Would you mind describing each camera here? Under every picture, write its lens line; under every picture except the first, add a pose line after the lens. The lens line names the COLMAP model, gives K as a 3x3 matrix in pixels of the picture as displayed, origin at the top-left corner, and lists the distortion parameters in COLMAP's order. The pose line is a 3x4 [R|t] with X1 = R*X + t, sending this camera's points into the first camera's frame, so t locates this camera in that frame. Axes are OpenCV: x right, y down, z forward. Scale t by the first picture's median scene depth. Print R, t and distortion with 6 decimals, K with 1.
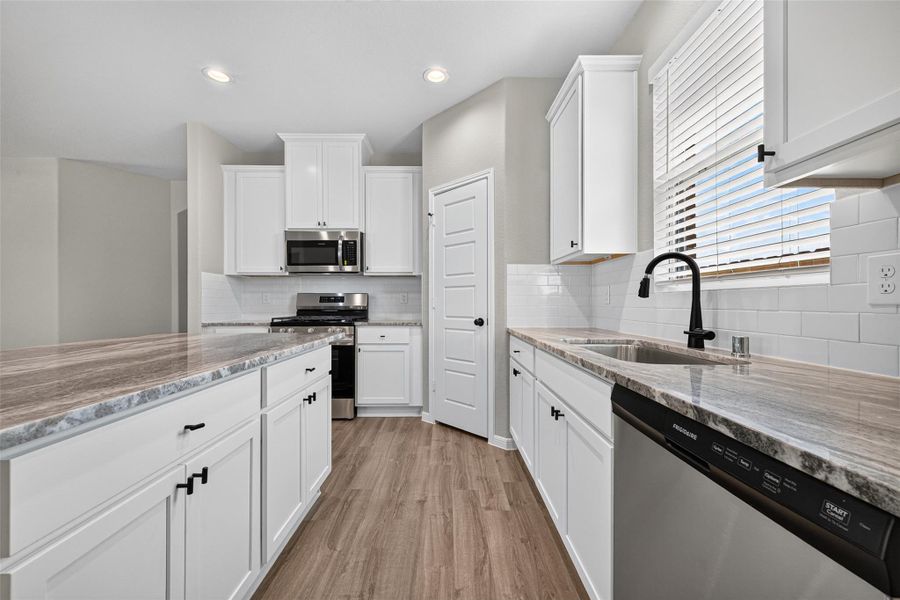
lens RADIAL K [[359.8, 0, 452.4], [0, 359.8, 302.5], [0, 0, 1]] dist [0.015332, -0.001864]
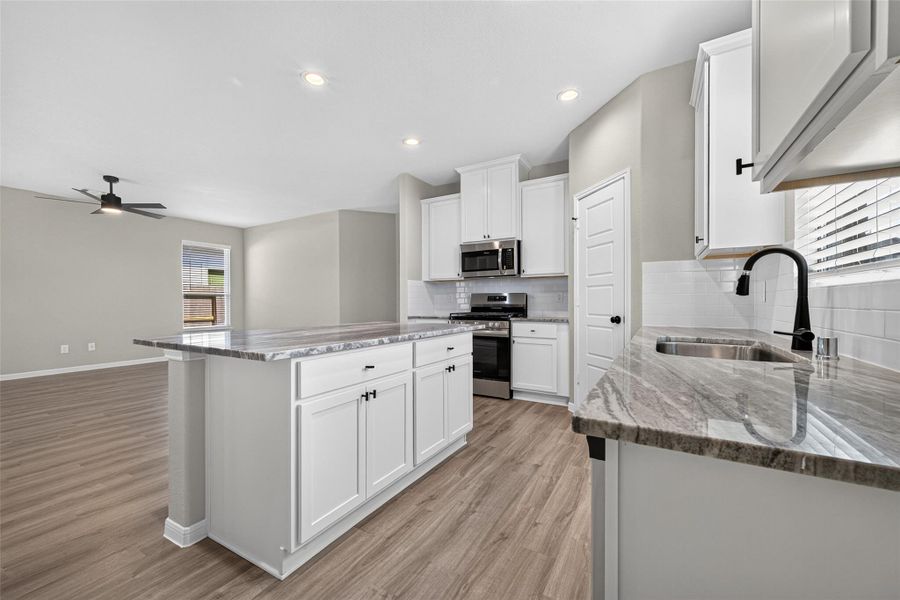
lens RADIAL K [[359.8, 0, 448.7], [0, 359.8, 303.3], [0, 0, 1]] dist [0.015332, -0.001864]
pose [[0.852699, -0.000604, -0.522402, 0.418165], [0.004462, 0.999971, 0.006126, -0.001826], [0.522384, -0.007554, 0.852677, -0.259551]]
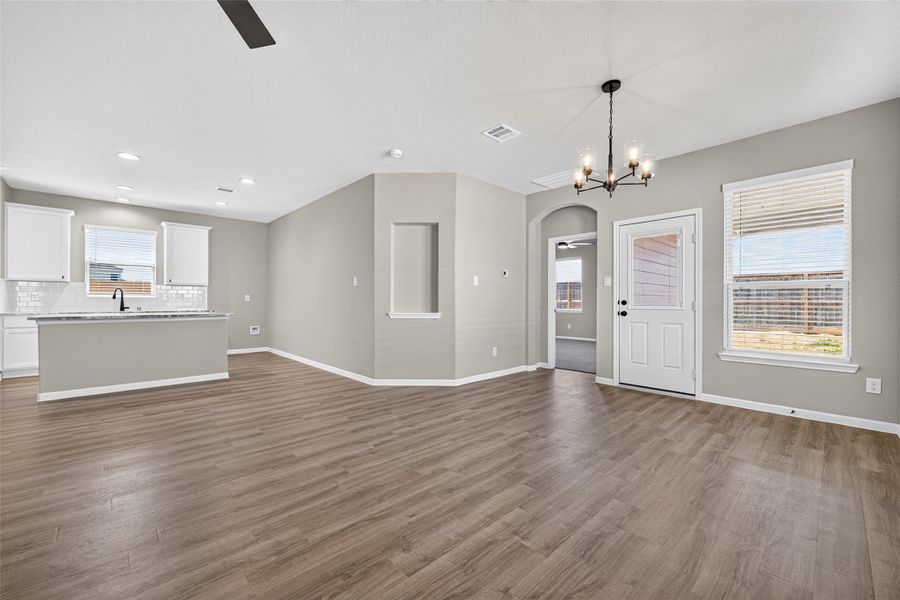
lens RADIAL K [[359.8, 0, 448.0], [0, 359.8, 298.8], [0, 0, 1]] dist [0.015332, -0.001864]
pose [[-0.676222, 0.005159, 0.736679, -5.278103], [-0.005677, 0.999909, -0.012214, 0.012568], [-0.736676, -0.012442, -0.676132, 1.144495]]
